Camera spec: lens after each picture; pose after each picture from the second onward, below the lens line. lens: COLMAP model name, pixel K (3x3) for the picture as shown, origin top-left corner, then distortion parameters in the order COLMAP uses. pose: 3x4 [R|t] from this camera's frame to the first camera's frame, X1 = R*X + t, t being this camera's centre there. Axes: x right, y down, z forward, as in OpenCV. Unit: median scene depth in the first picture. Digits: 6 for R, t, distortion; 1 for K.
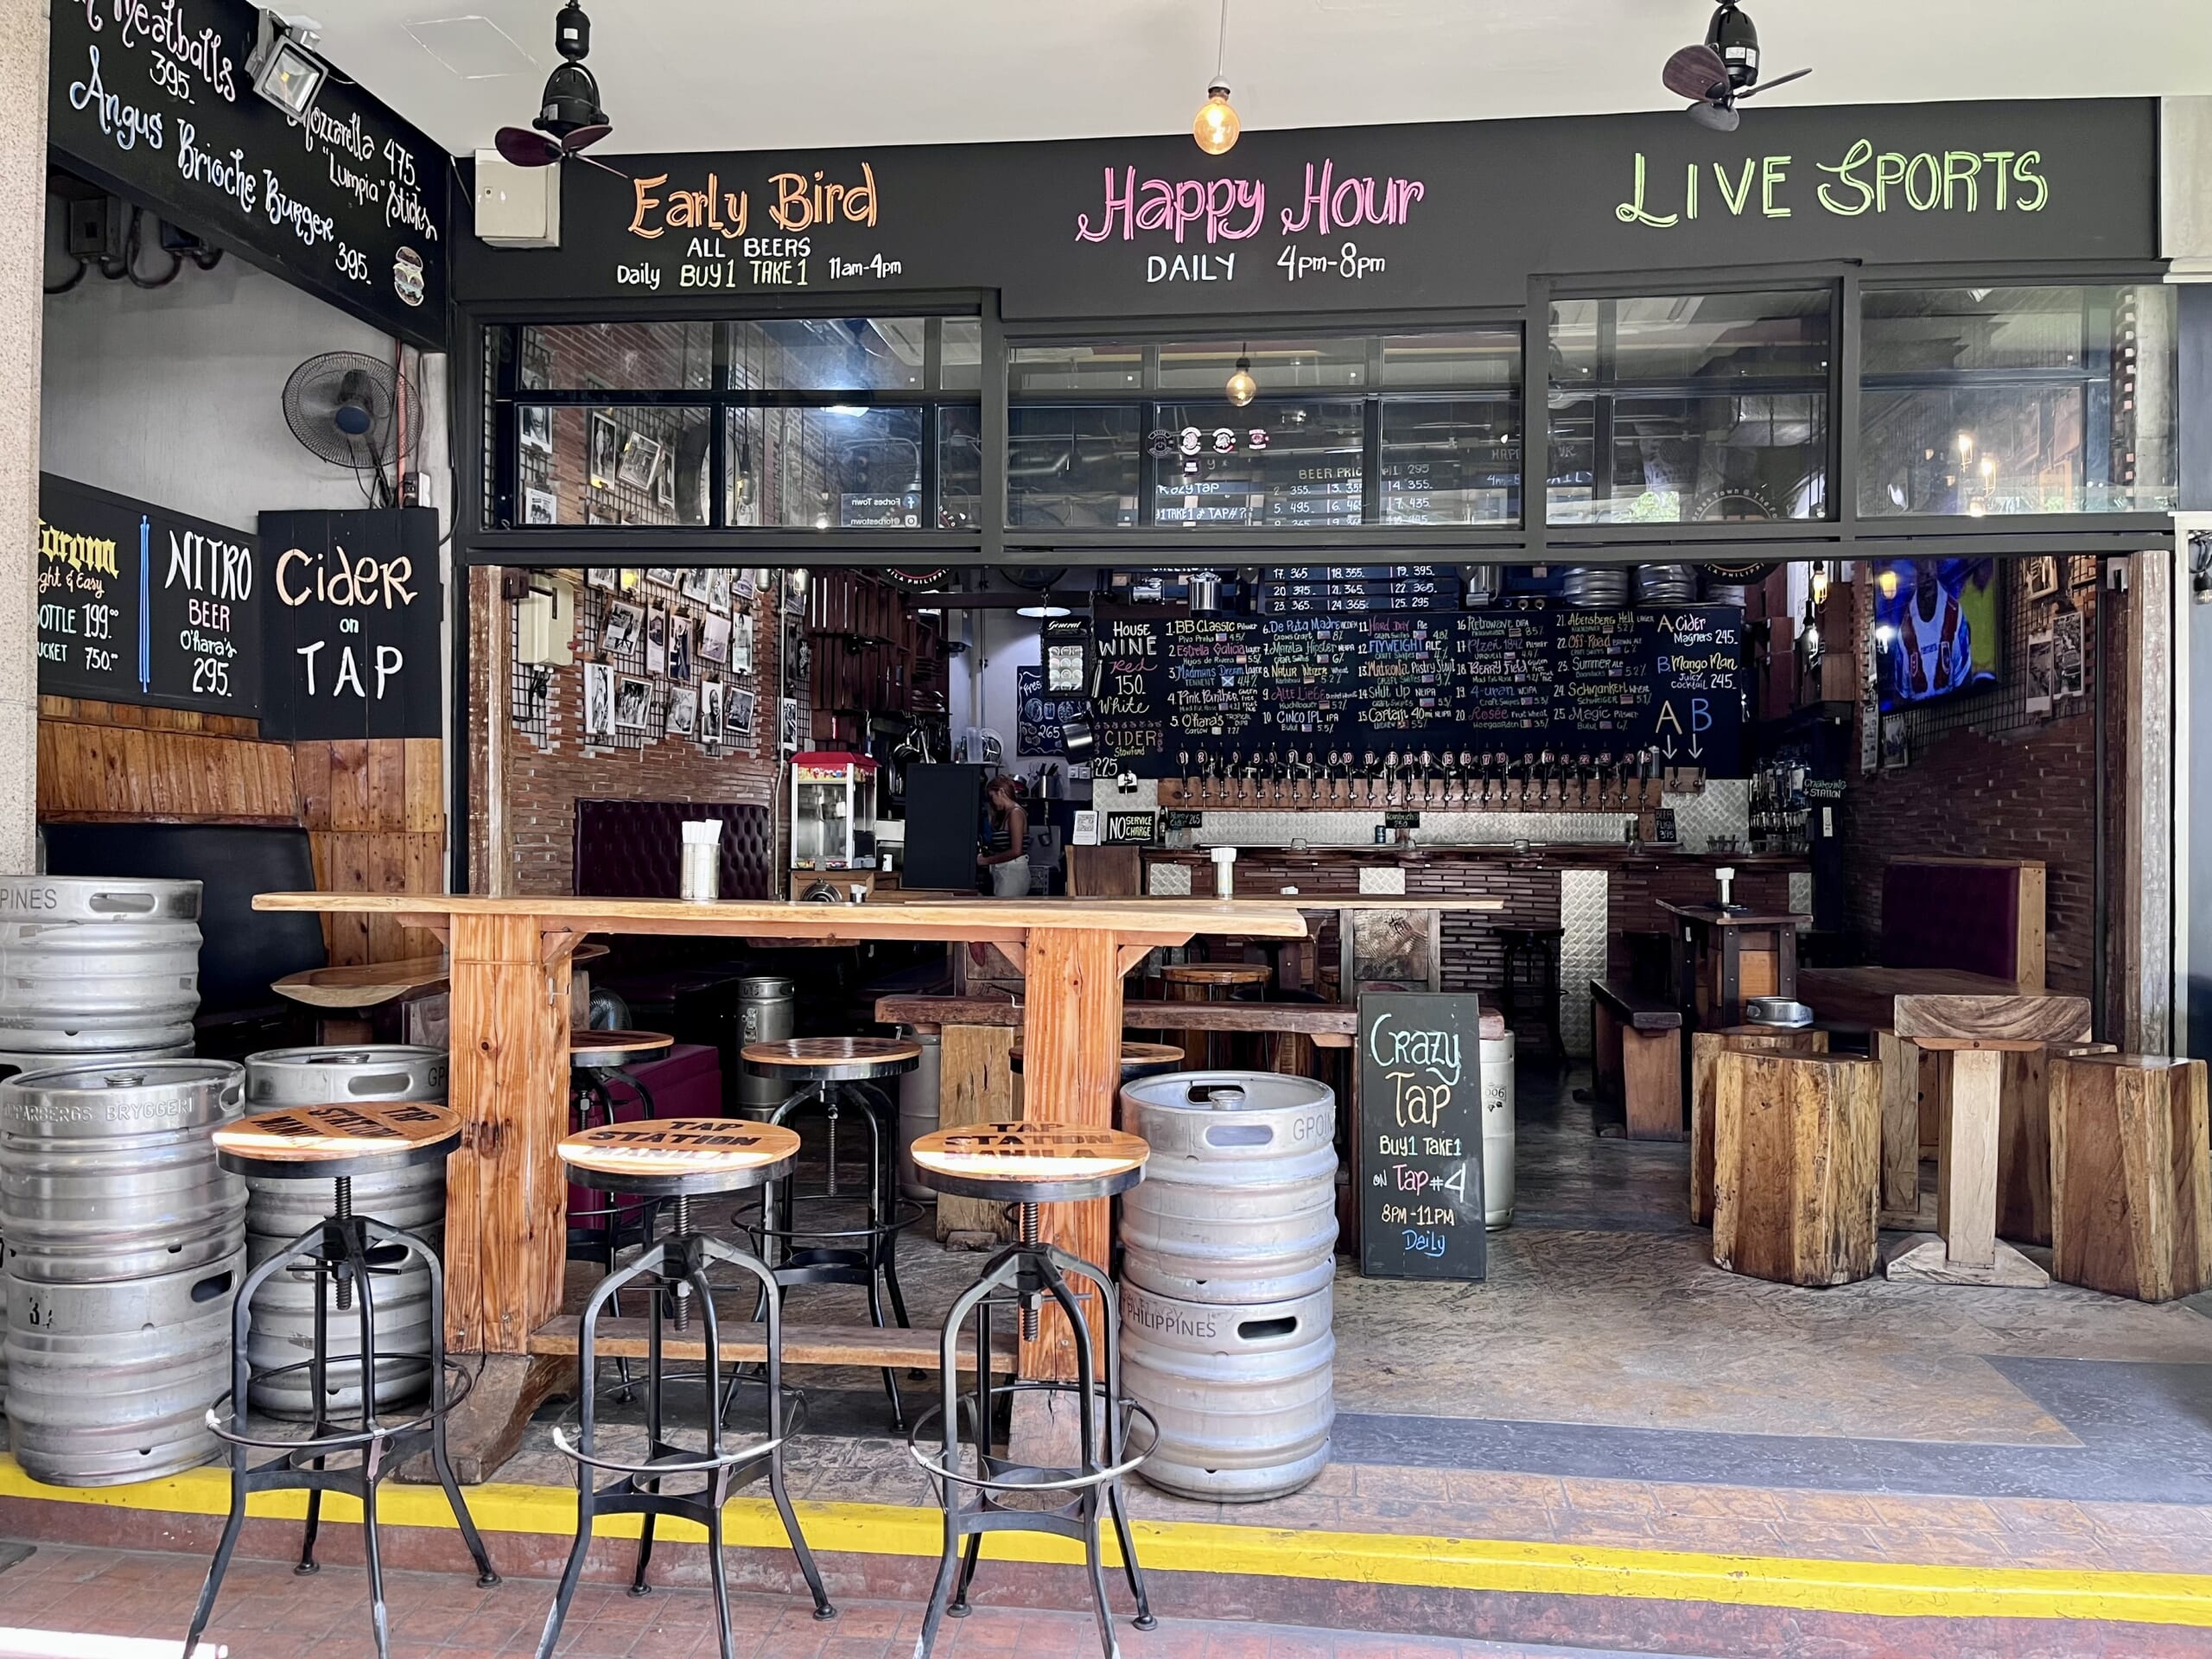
lens RADIAL K [[1675.1, 0, 1106.0], [0, 1675.1, 829.5], [0, 0, 1]] dist [0.067410, -0.068305]
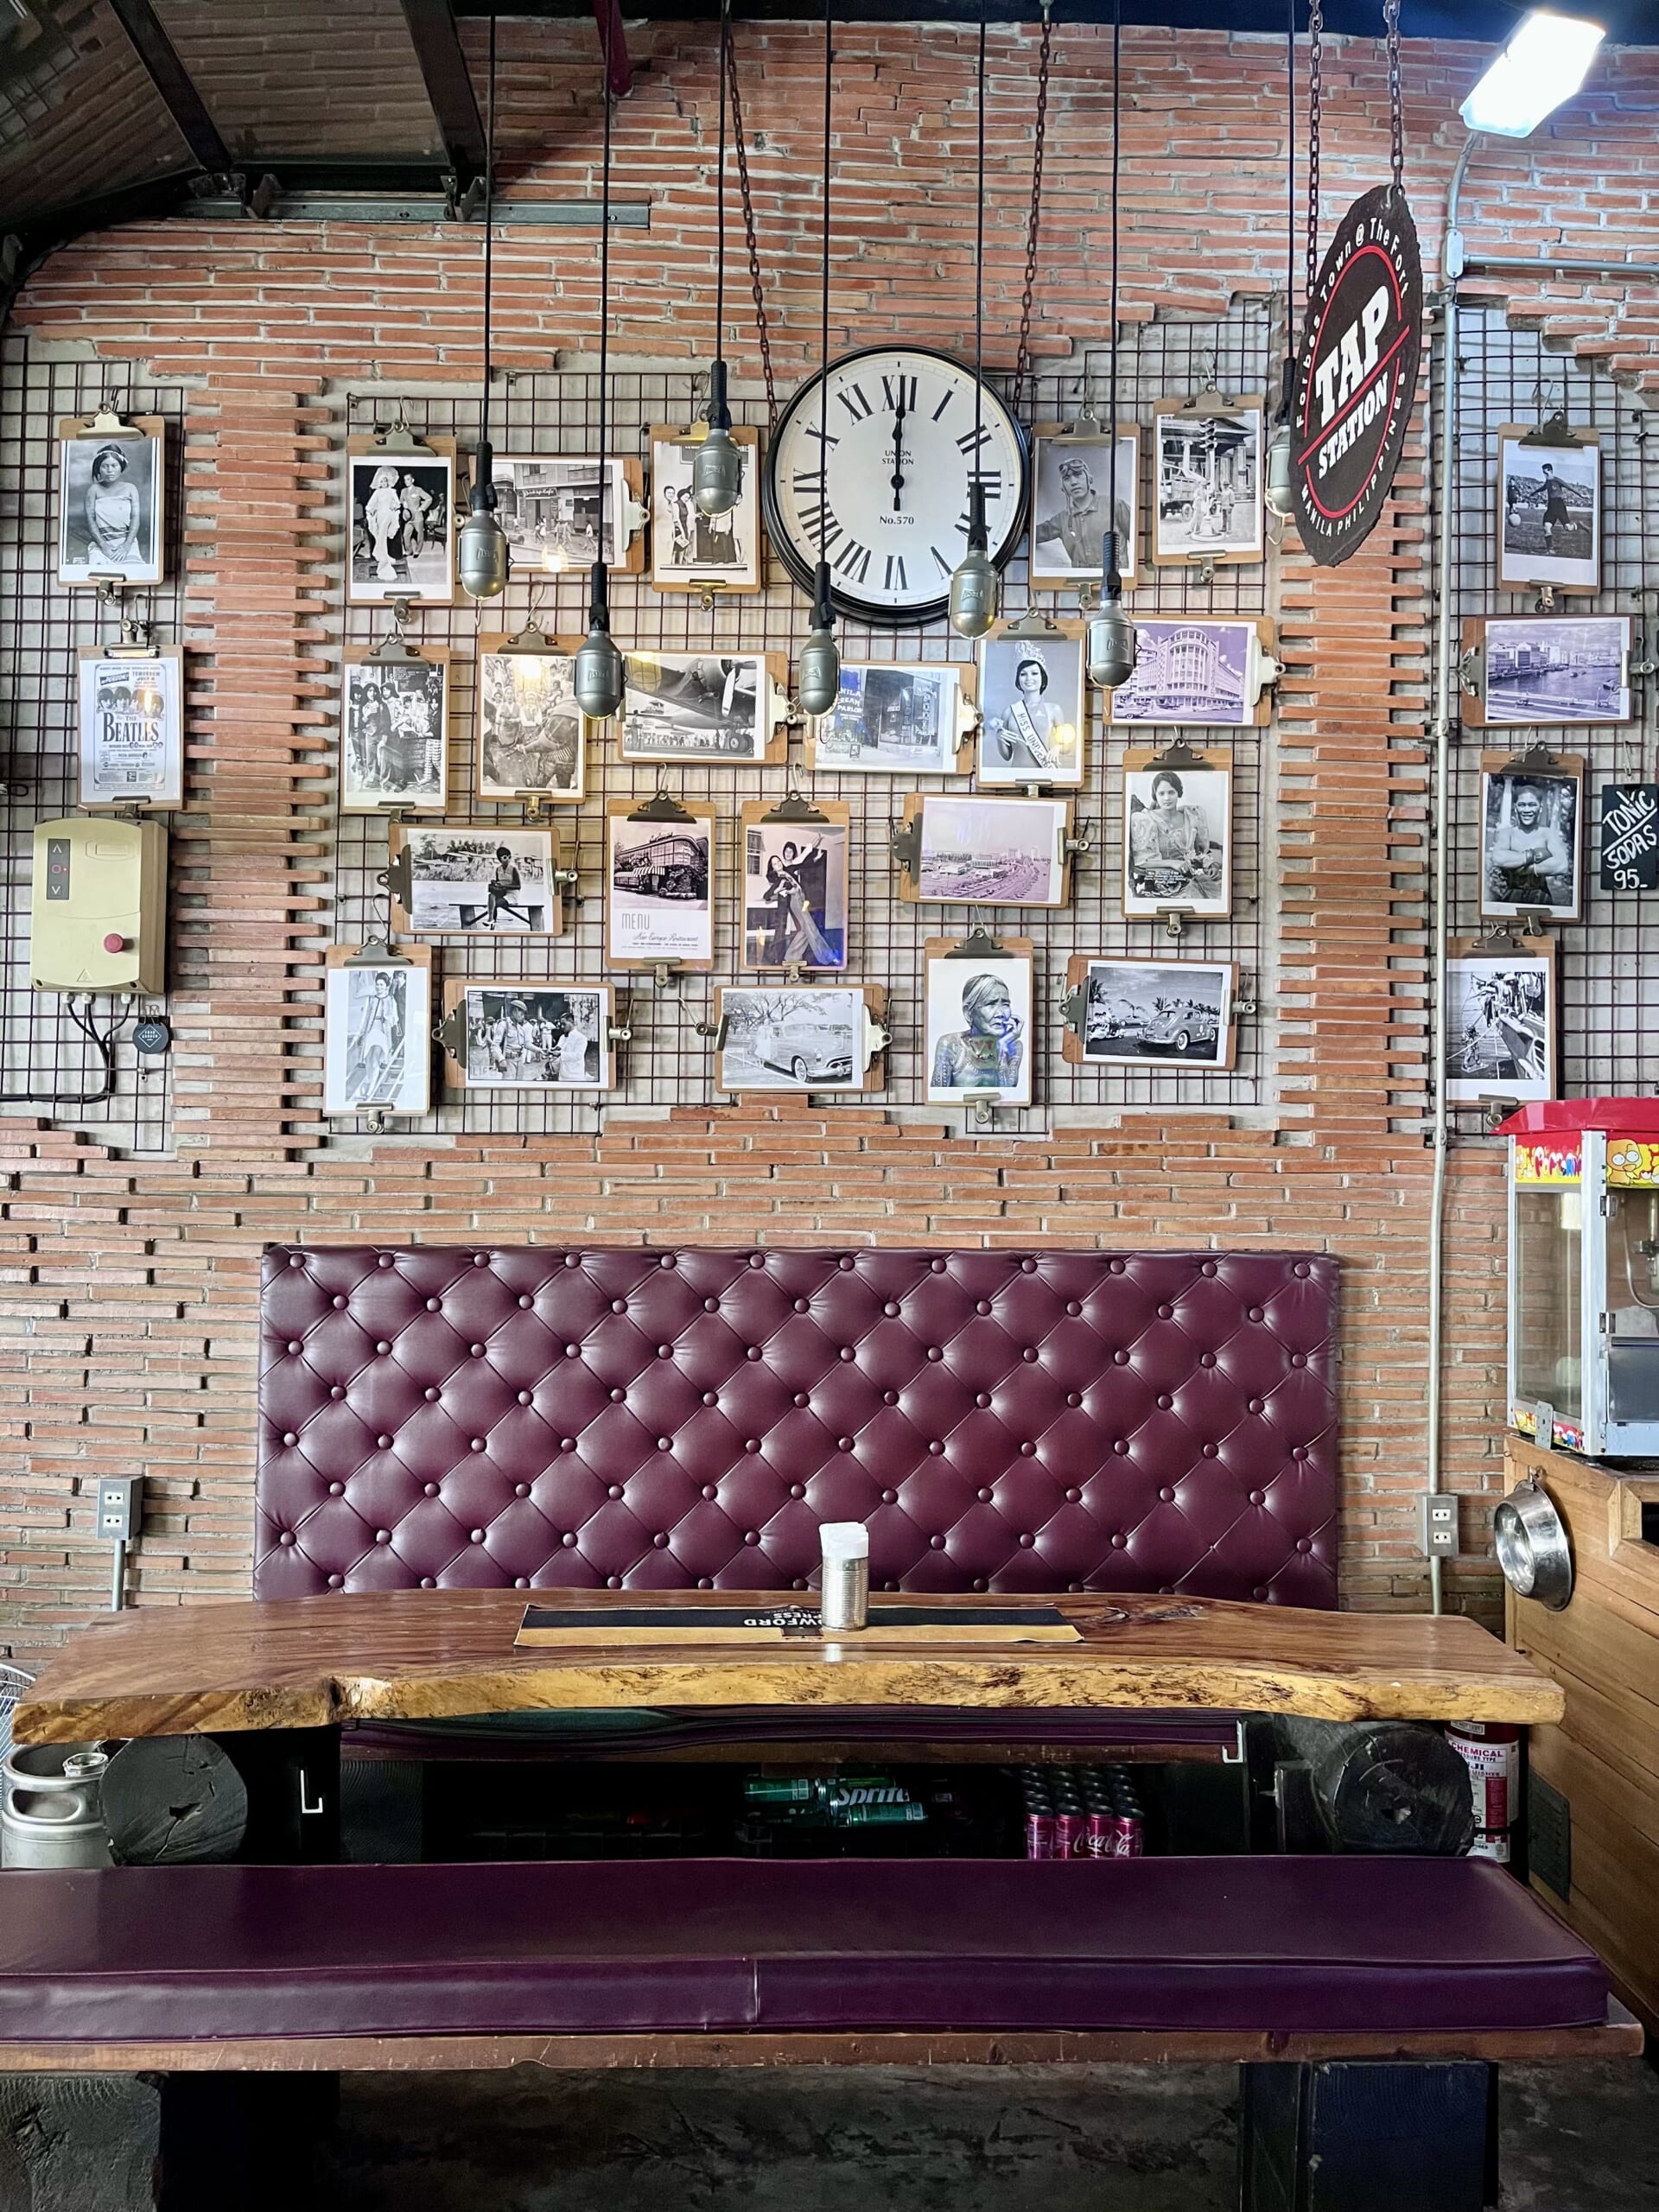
lens RADIAL K [[1675.1, 0, 829.5], [0, 1675.1, 1106.0], [0, 0, 1]] dist [0.067410, -0.068305]
pose [[0.137646, -0.039389, -0.989698, 0.178170], [-0.011988, 0.999070, -0.041429, -0.035894], [0.990409, 0.017567, 0.137046, 0.966178]]
